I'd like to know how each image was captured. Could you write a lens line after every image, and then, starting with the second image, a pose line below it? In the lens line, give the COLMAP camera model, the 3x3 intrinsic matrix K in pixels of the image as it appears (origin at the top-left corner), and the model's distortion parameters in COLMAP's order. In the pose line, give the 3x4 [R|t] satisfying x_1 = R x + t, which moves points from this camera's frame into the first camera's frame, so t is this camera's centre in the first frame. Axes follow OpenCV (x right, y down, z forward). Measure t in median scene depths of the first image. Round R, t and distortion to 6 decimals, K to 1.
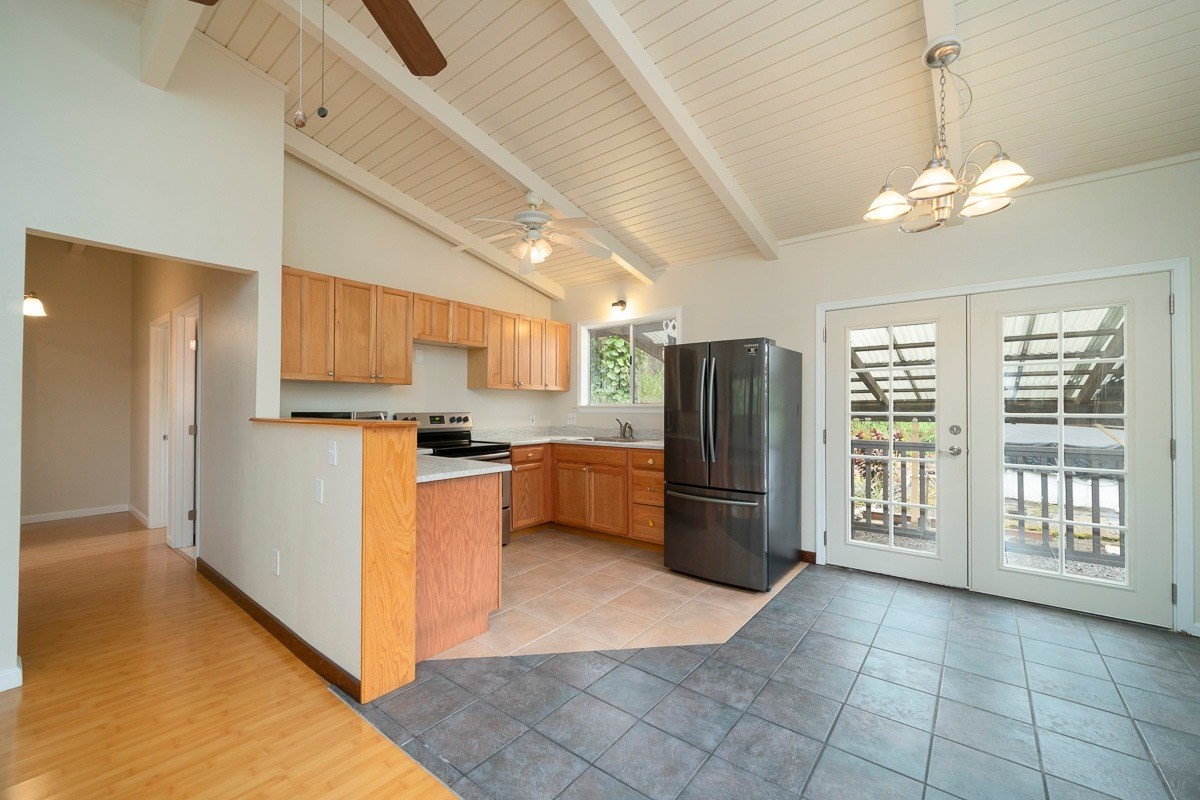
lens RADIAL K [[485.5, 0, 596.1], [0, 485.5, 399.2], [0, 0, 1]] dist [0.000542, 0.000092]
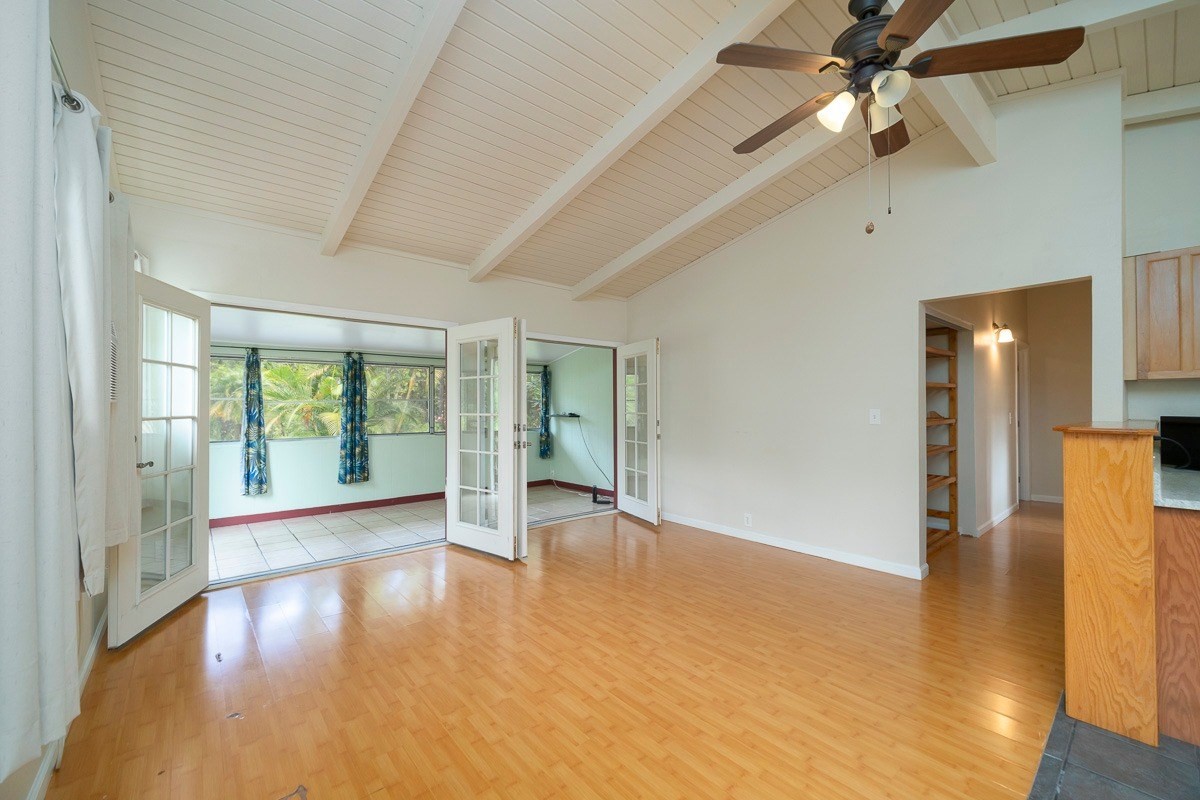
lens RADIAL K [[470.1, 0, 600.0], [0, 470.1, 400.0], [0, 0, 1]] dist [0.000348, 0.000212]
pose [[-0.184753, -0.020792, -0.982565, 0.289604], [0.015991, 0.999580, -0.024158, 0.000750], [0.982655, -0.020175, -0.184343, 0.120185]]
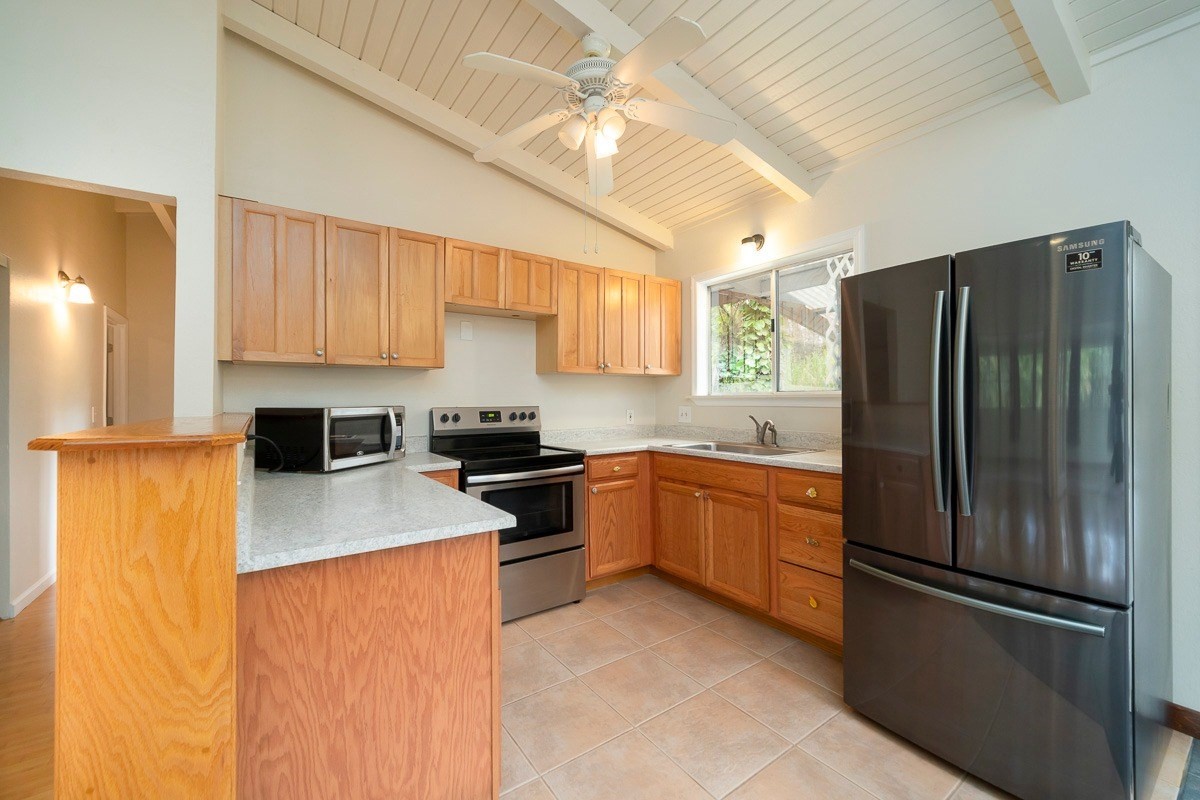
lens RADIAL K [[485.5, 0, 596.1], [0, 485.5, 399.2], [0, 0, 1]] dist [0.000542, 0.000092]
pose [[0.961251, -0.008775, -0.275536, 0.024678], [0.013242, 0.999809, 0.014357, 0.007453], [0.275357, -0.017449, 0.961184, 0.342515]]
